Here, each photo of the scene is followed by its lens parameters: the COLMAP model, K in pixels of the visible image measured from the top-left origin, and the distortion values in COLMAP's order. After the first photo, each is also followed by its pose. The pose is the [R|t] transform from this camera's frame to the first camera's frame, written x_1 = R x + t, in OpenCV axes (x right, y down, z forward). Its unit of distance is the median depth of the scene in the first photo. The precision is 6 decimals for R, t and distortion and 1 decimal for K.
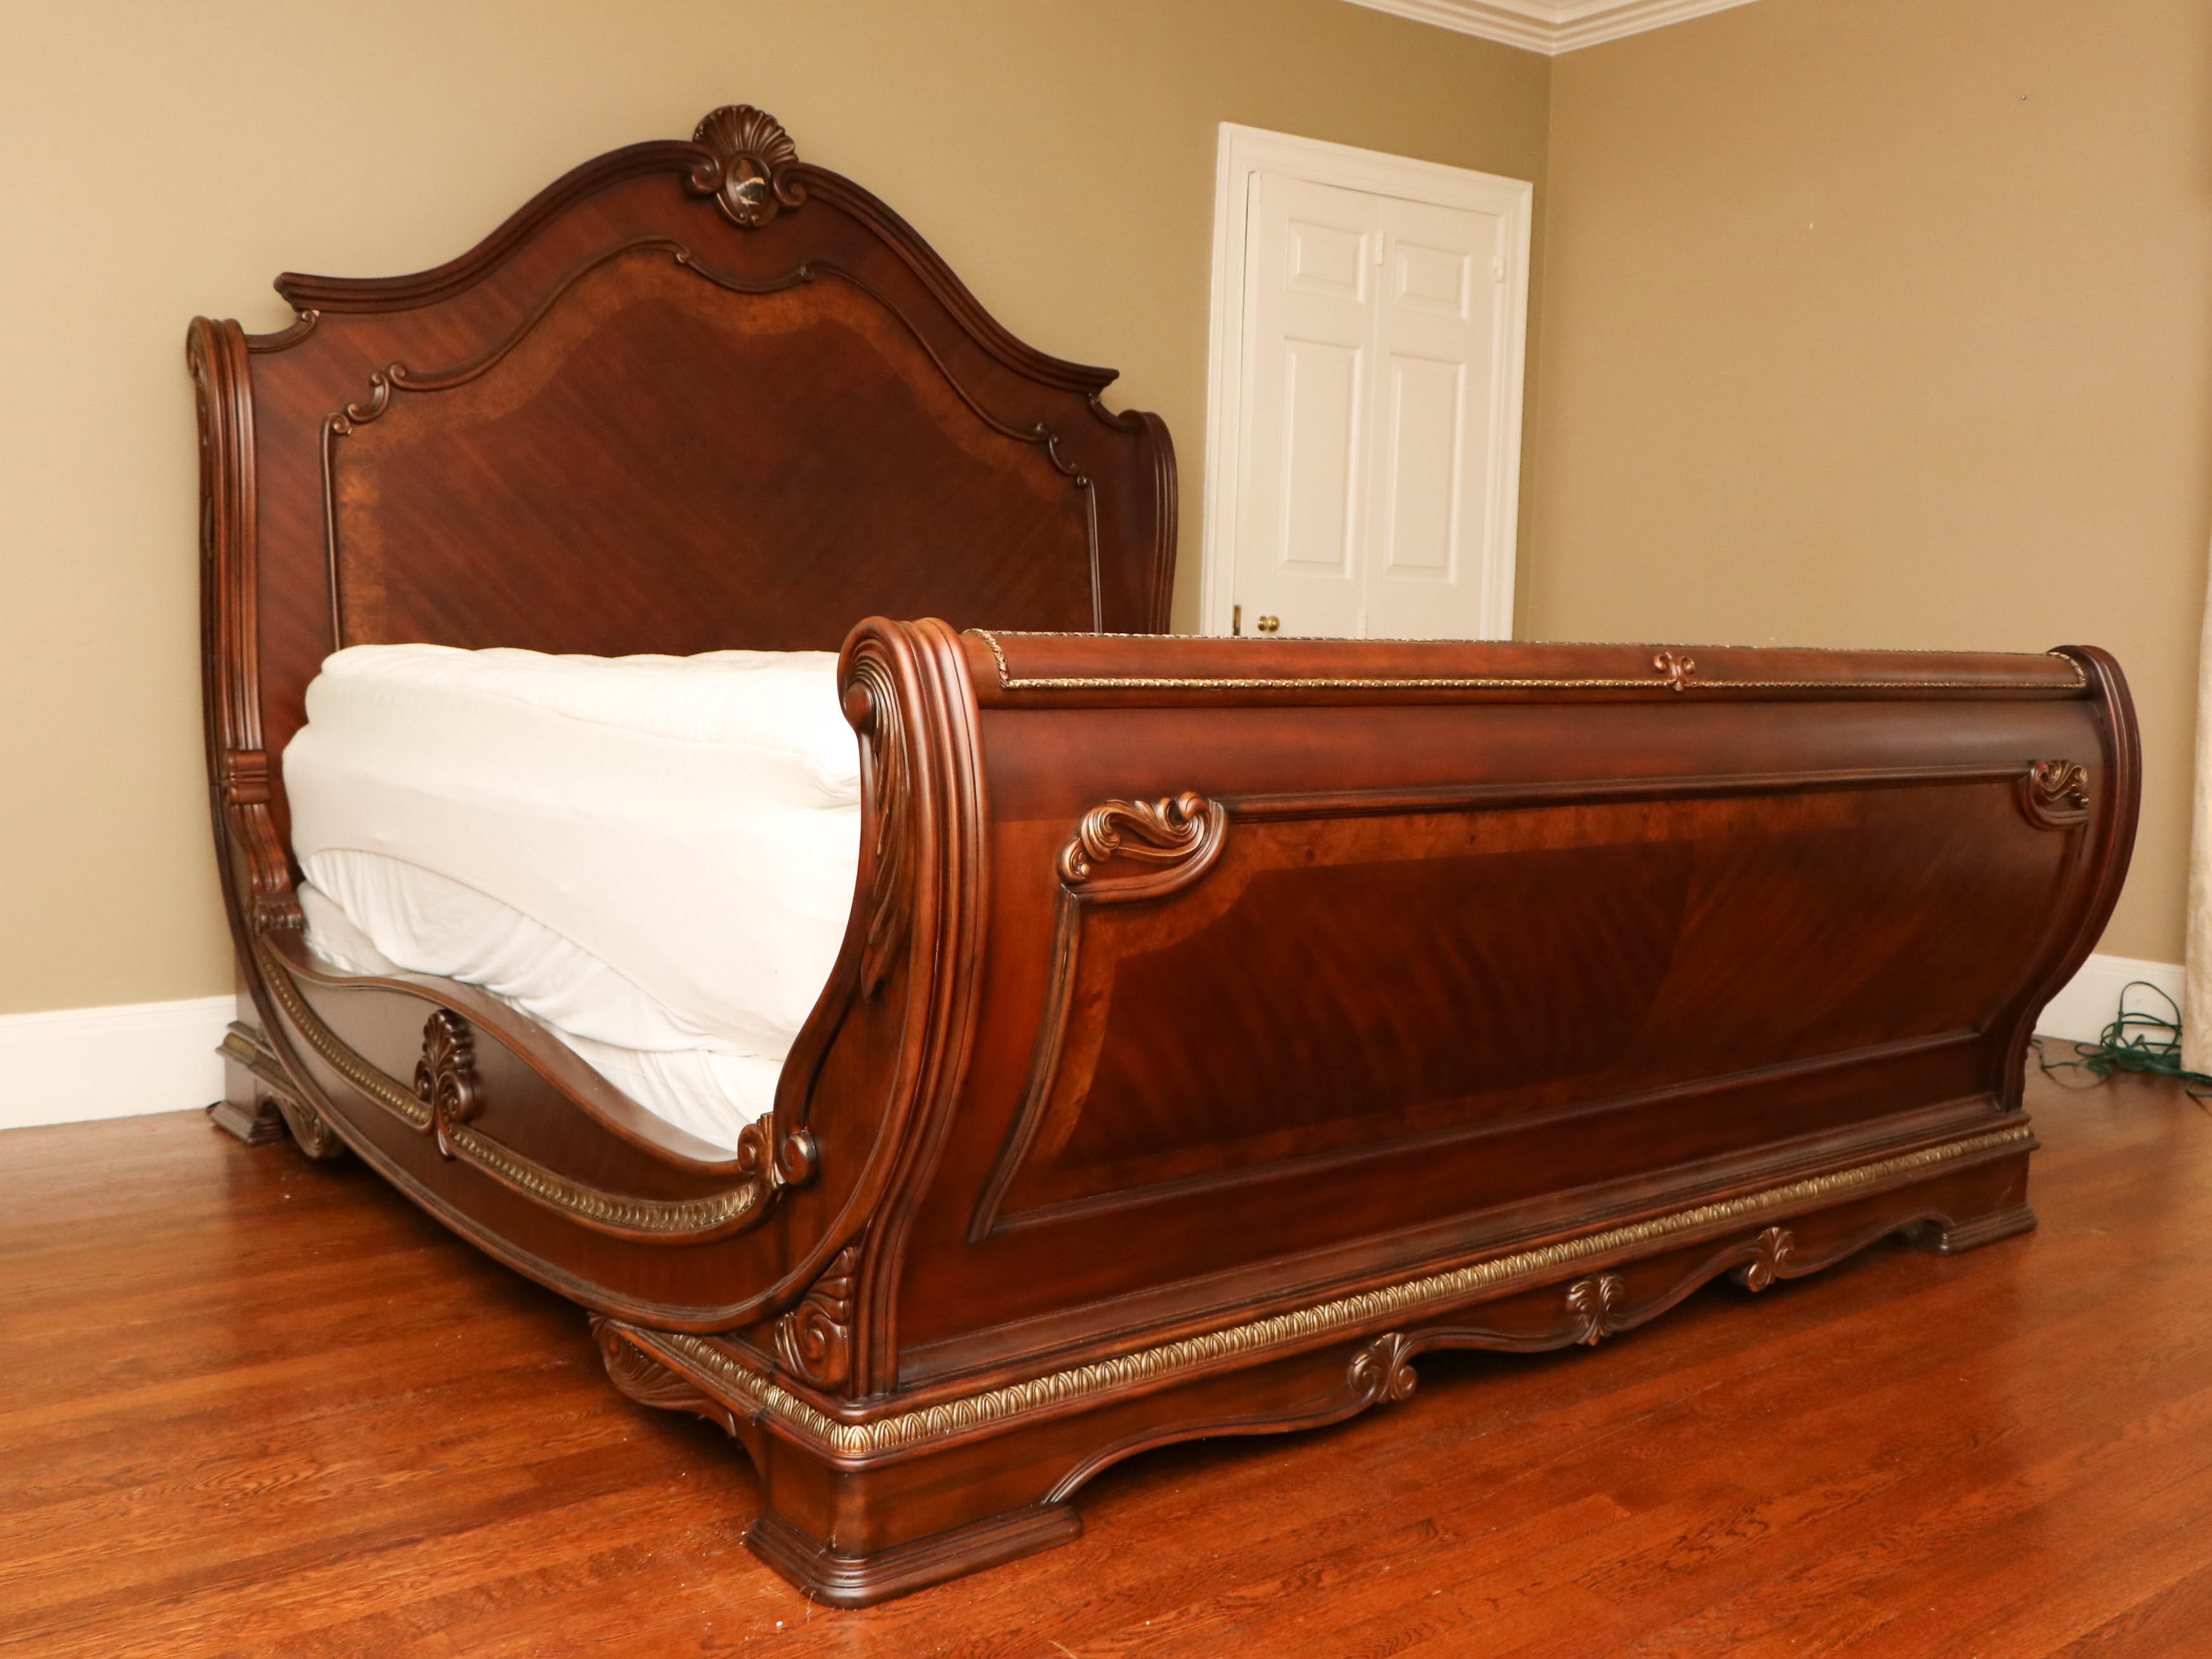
lens RADIAL K [[2017.6, 0, 1100.9], [0, 2017.6, 840.8], [0, 0, 1]] dist [-0.007671, -0.003955]
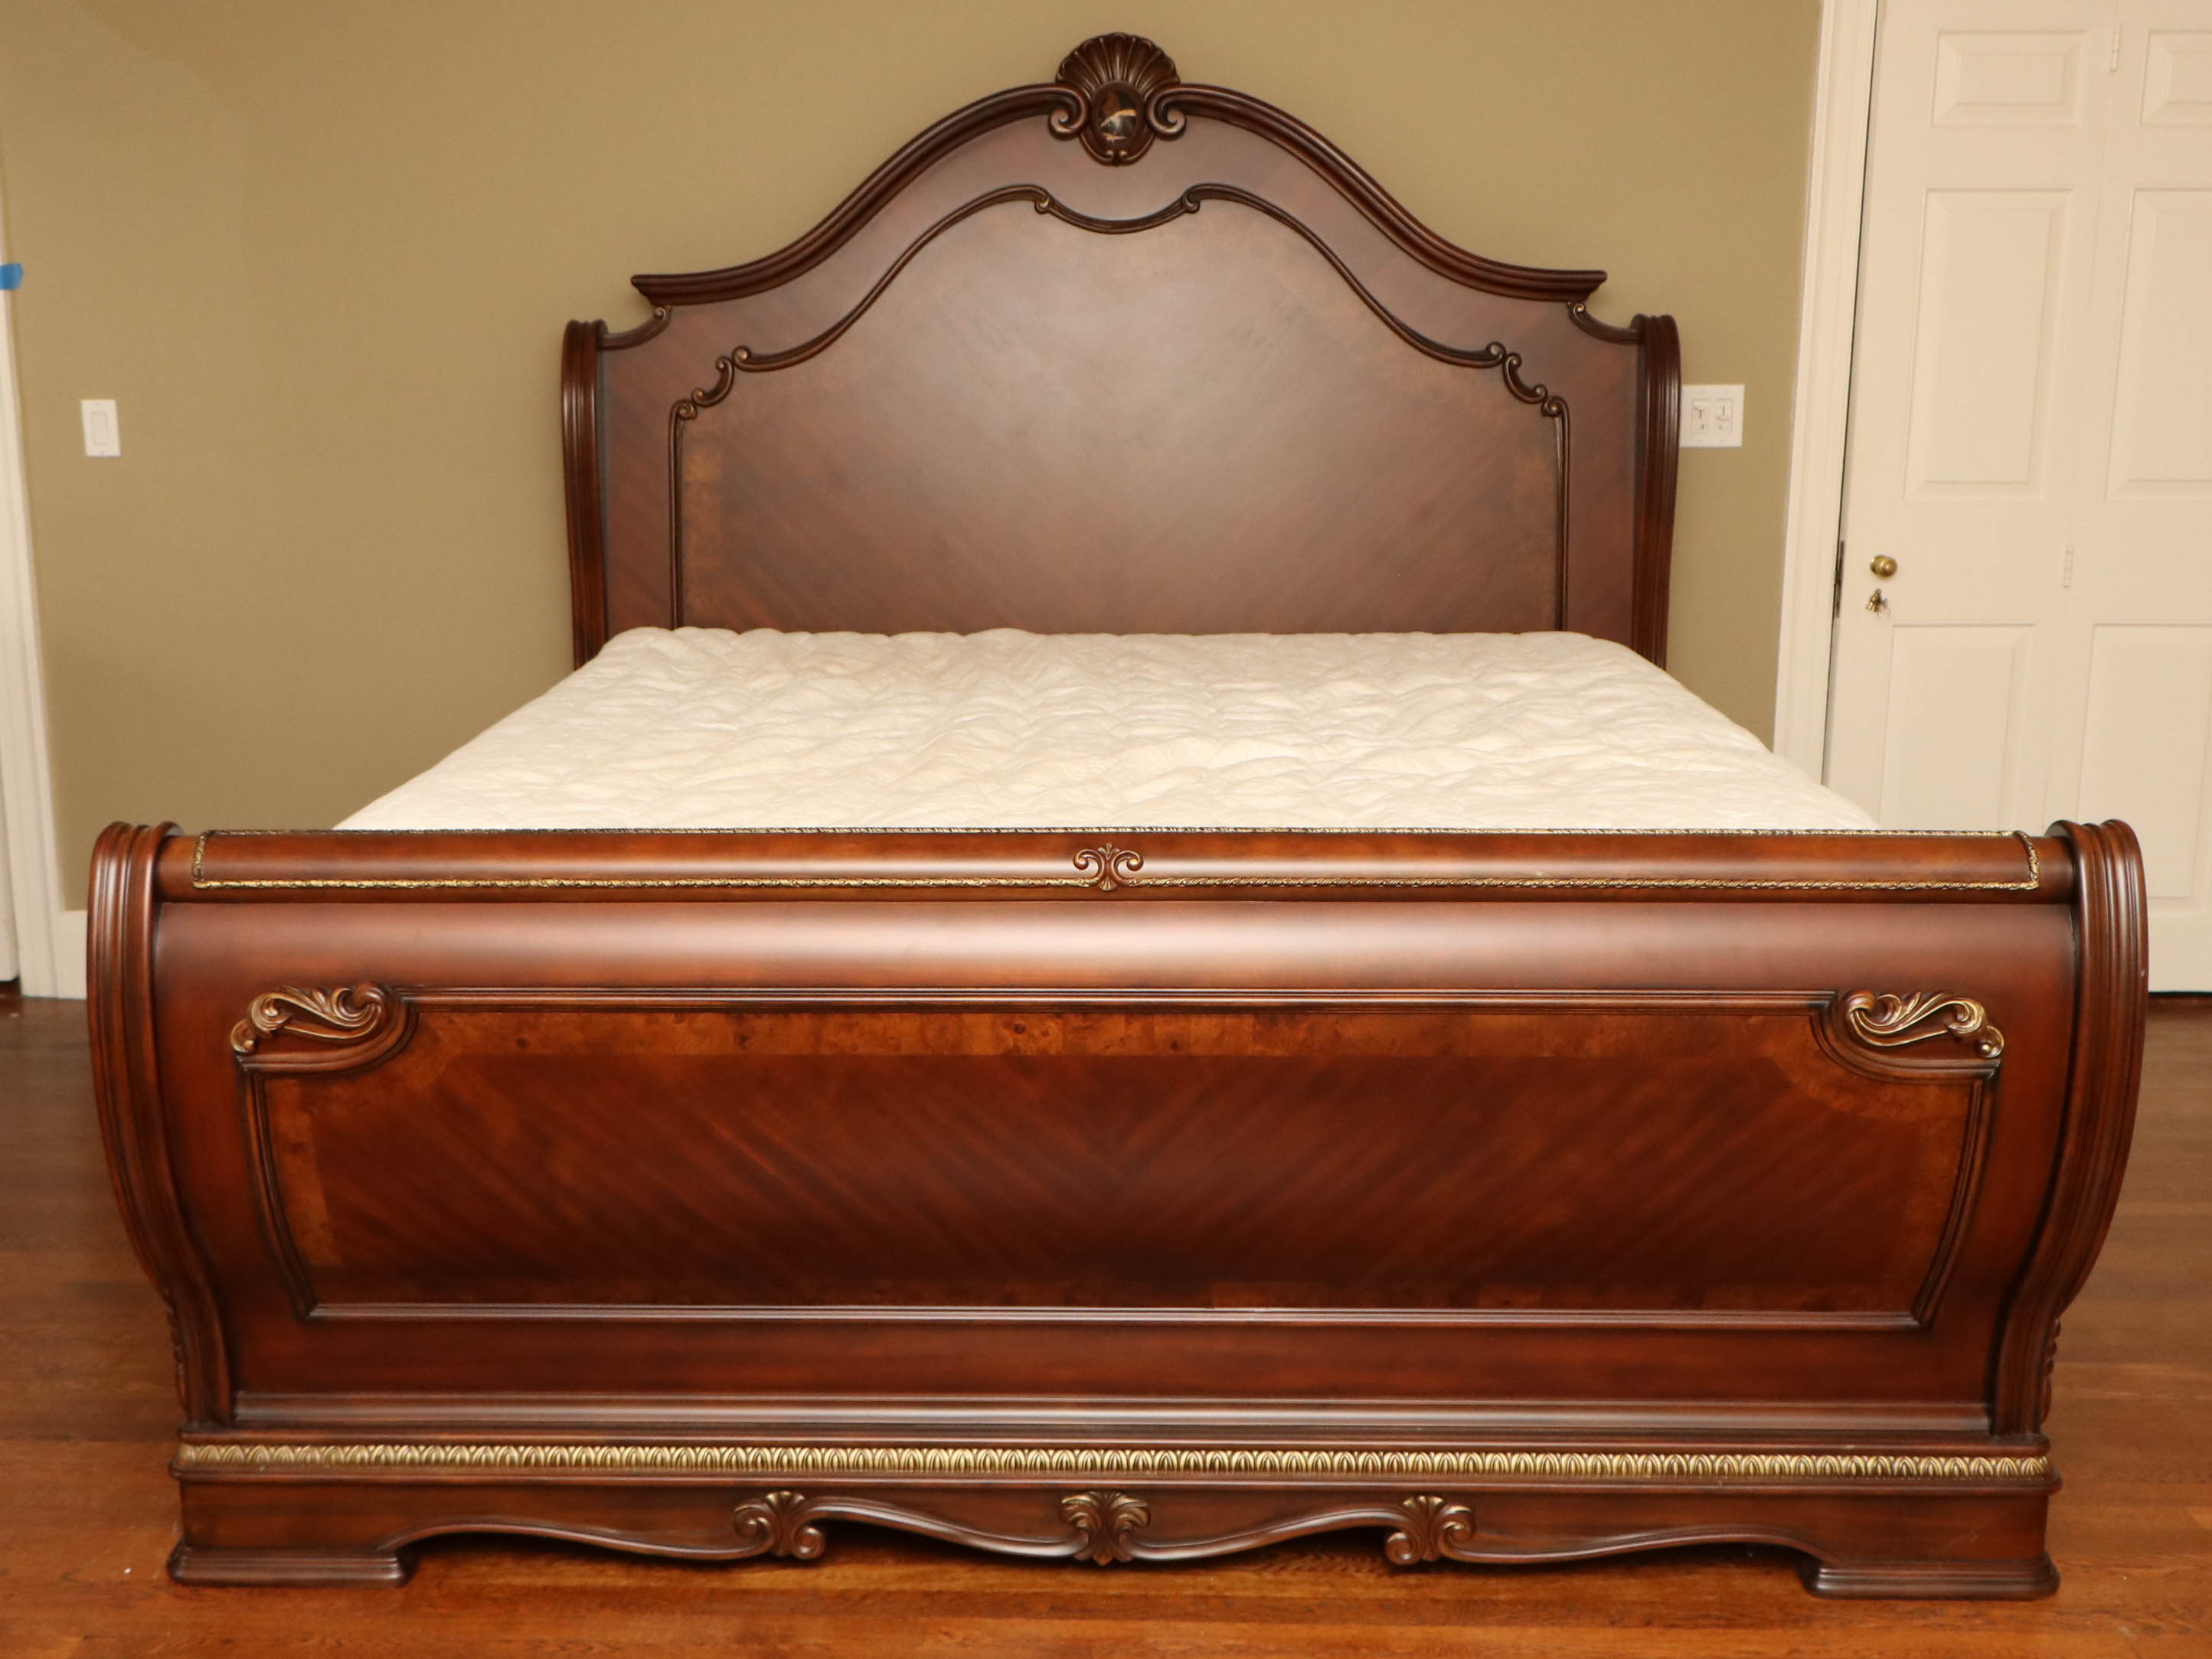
lens RADIAL K [[2430.9, 0, 1045.1], [0, 2430.9, 785.2], [0, 0, 1]] dist [-0.000877, -0.030060]
pose [[0.781771, 0.099921, -0.615508, 0.944870], [-0.046854, 0.993700, 0.101805, -0.234773], [0.621802, -0.050749, 0.781528, 0.141816]]
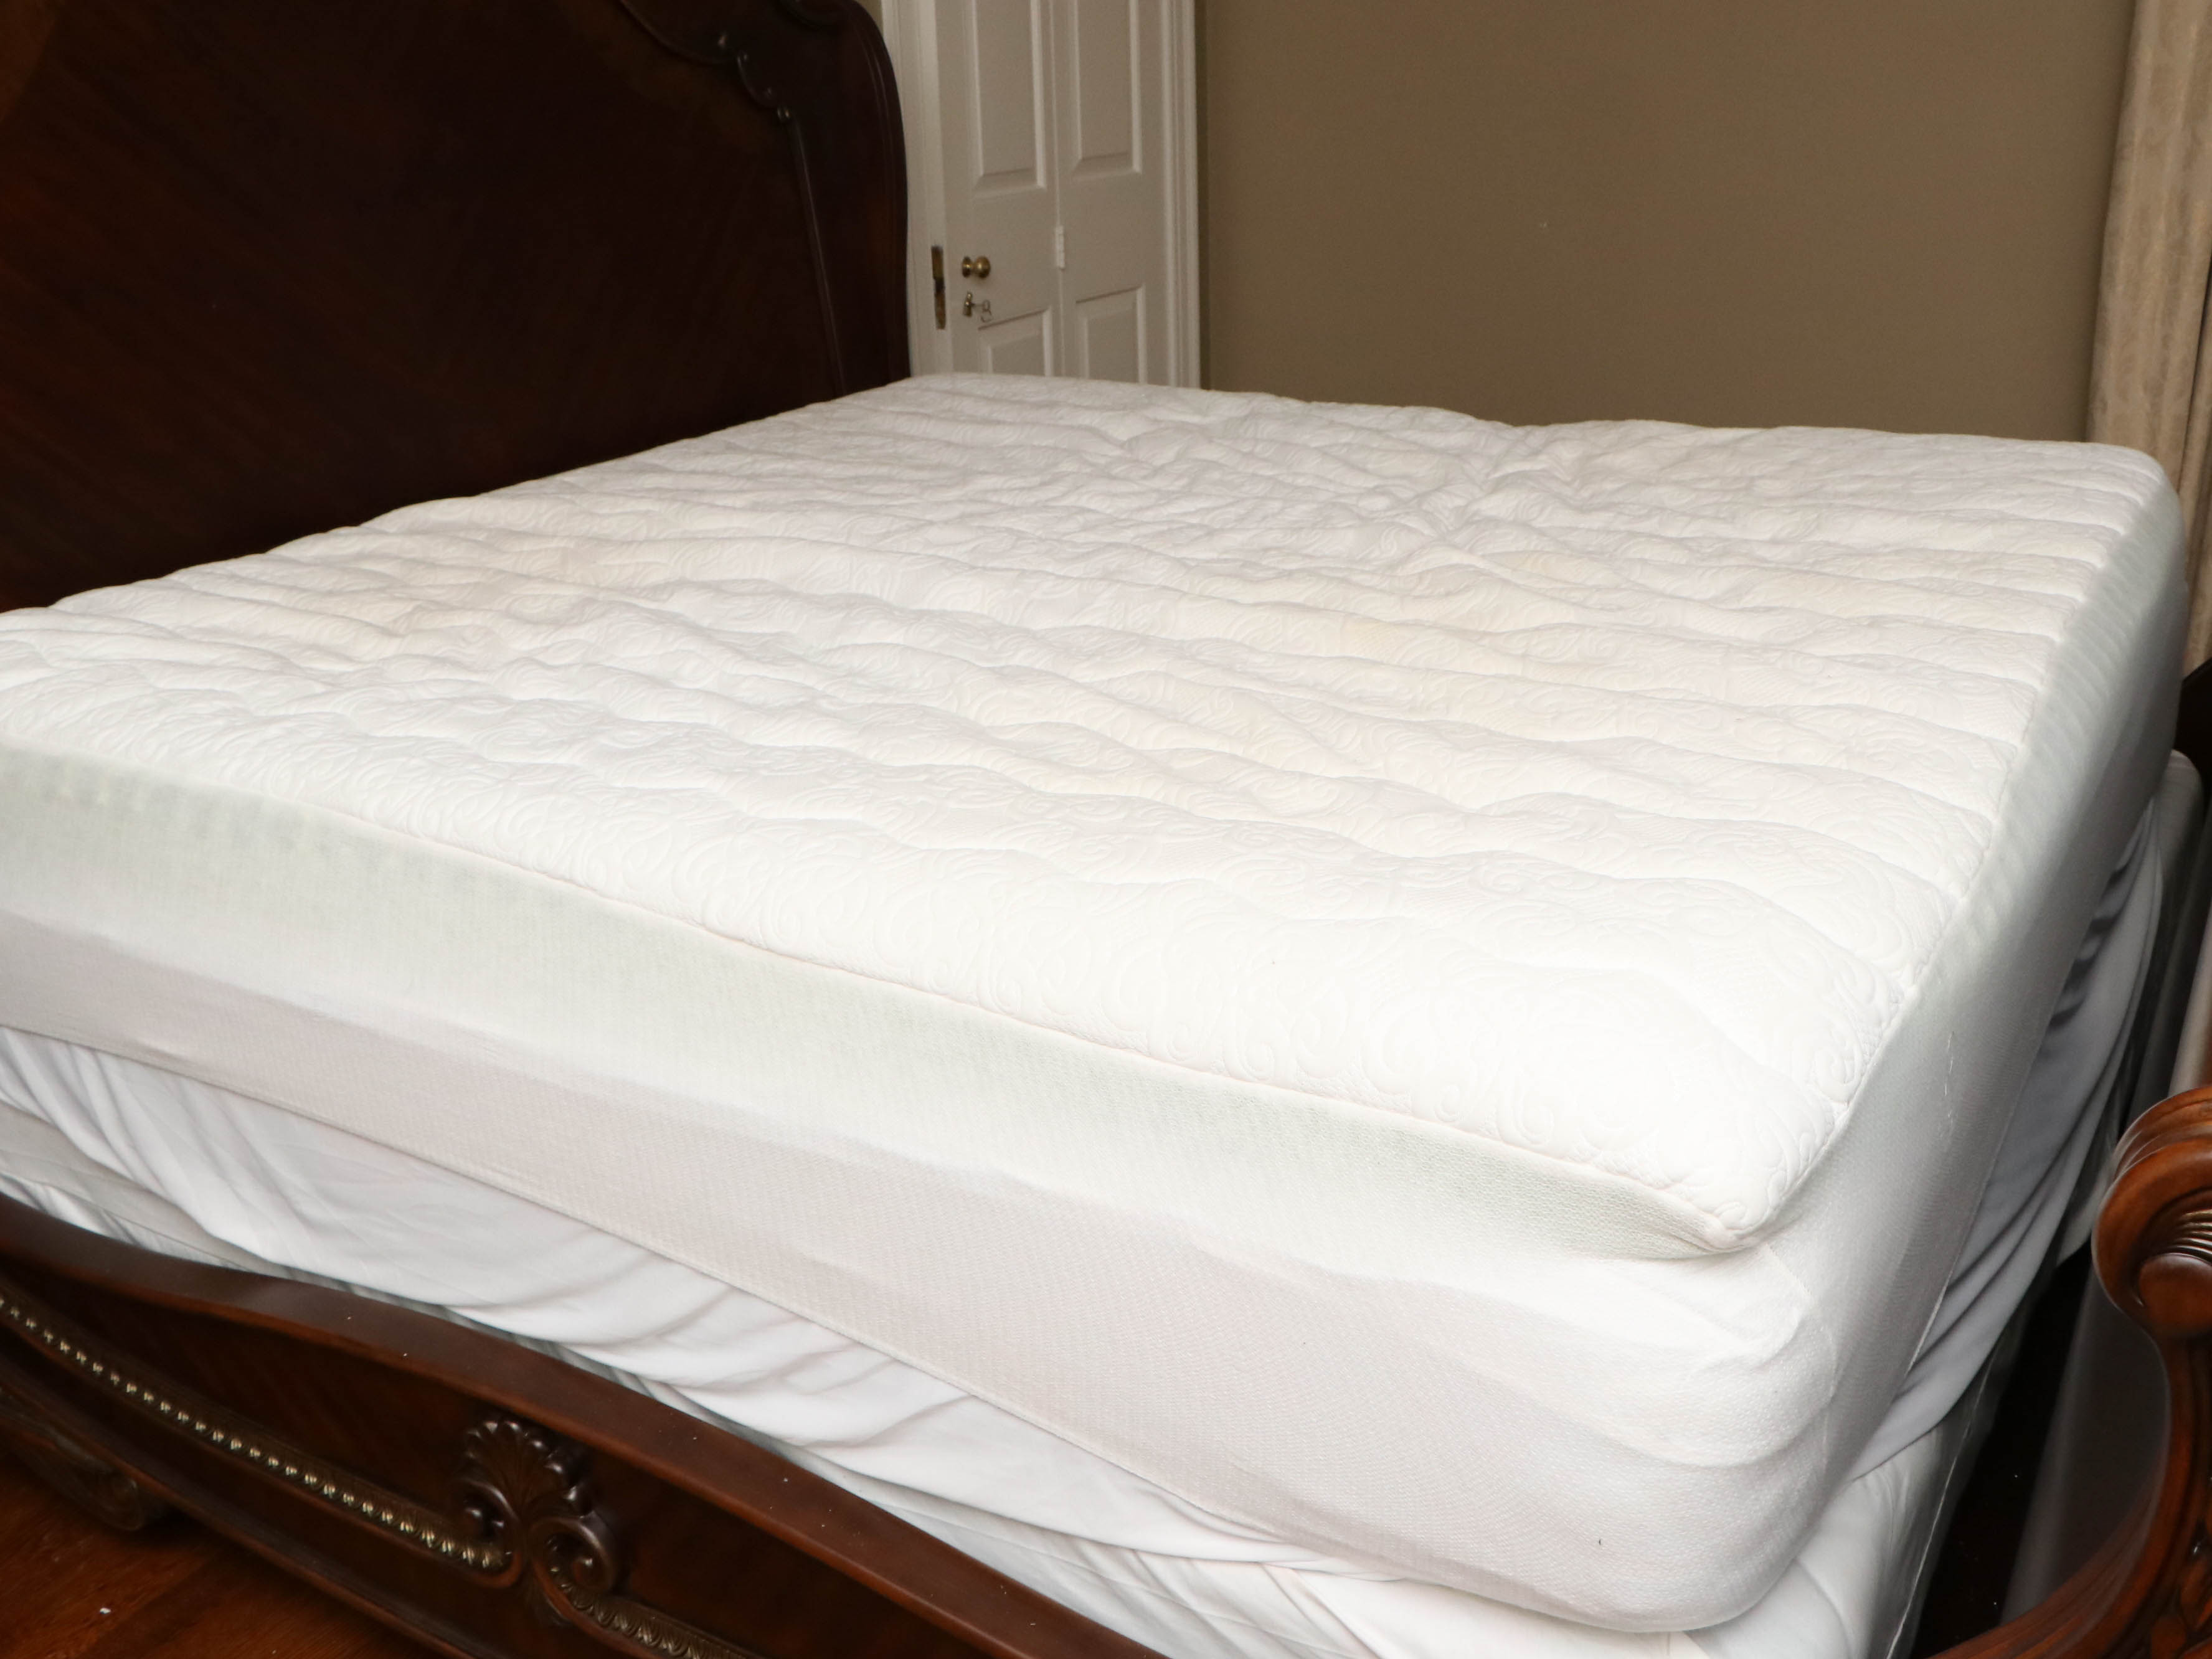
lens RADIAL K [[2103.8, 0, 1106.0], [0, 2103.8, 829.5], [0, 0, 1]] dist [0.001223, 0.003299]
pose [[0.926593, -0.185942, 0.326880, -0.386748], [0.097052, 0.958002, 0.269839, -0.258442], [-0.363326, -0.218307, 0.905724, 0.493217]]
